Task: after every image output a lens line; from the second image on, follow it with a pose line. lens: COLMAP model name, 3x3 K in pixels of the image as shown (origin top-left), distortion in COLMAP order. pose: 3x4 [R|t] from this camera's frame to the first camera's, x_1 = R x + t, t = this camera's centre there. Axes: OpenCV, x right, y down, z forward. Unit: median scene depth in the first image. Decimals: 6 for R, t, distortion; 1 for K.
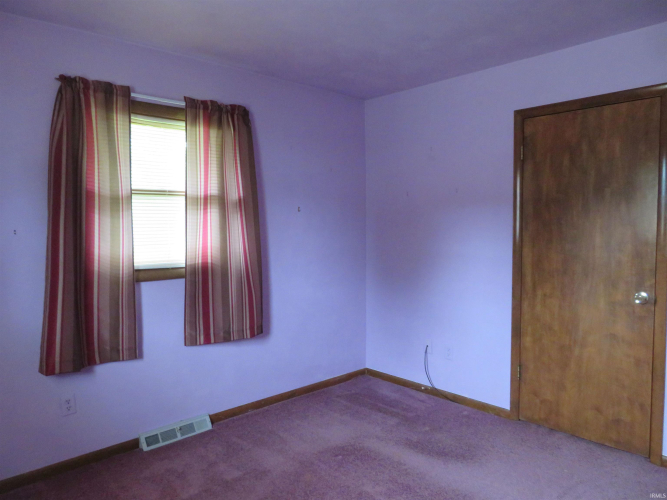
lens RADIAL K [[476.4, 0, 332.2], [0, 476.4, 239.9], [0, 0, 1]] dist [-0.003922, 0.000126]
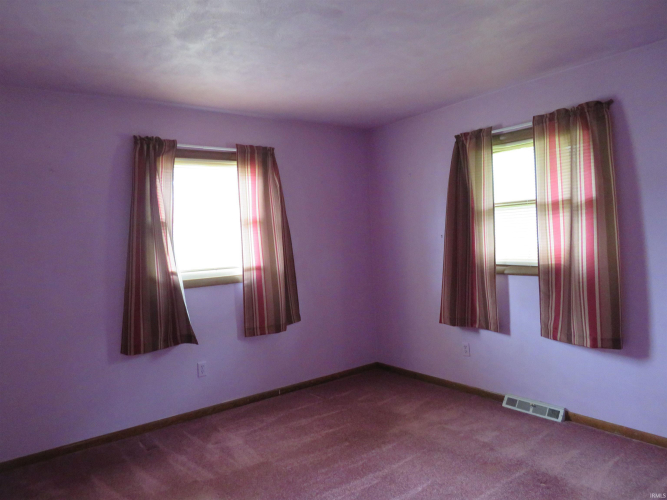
lens RADIAL K [[476.4, 0, 332.2], [0, 476.4, 239.9], [0, 0, 1]] dist [-0.003922, 0.000126]
pose [[-0.082915, 0.017840, -0.996397, 0.863836], [0.003138, 0.999839, 0.017640, -0.027286], [0.996552, -0.001664, -0.082958, 0.610152]]
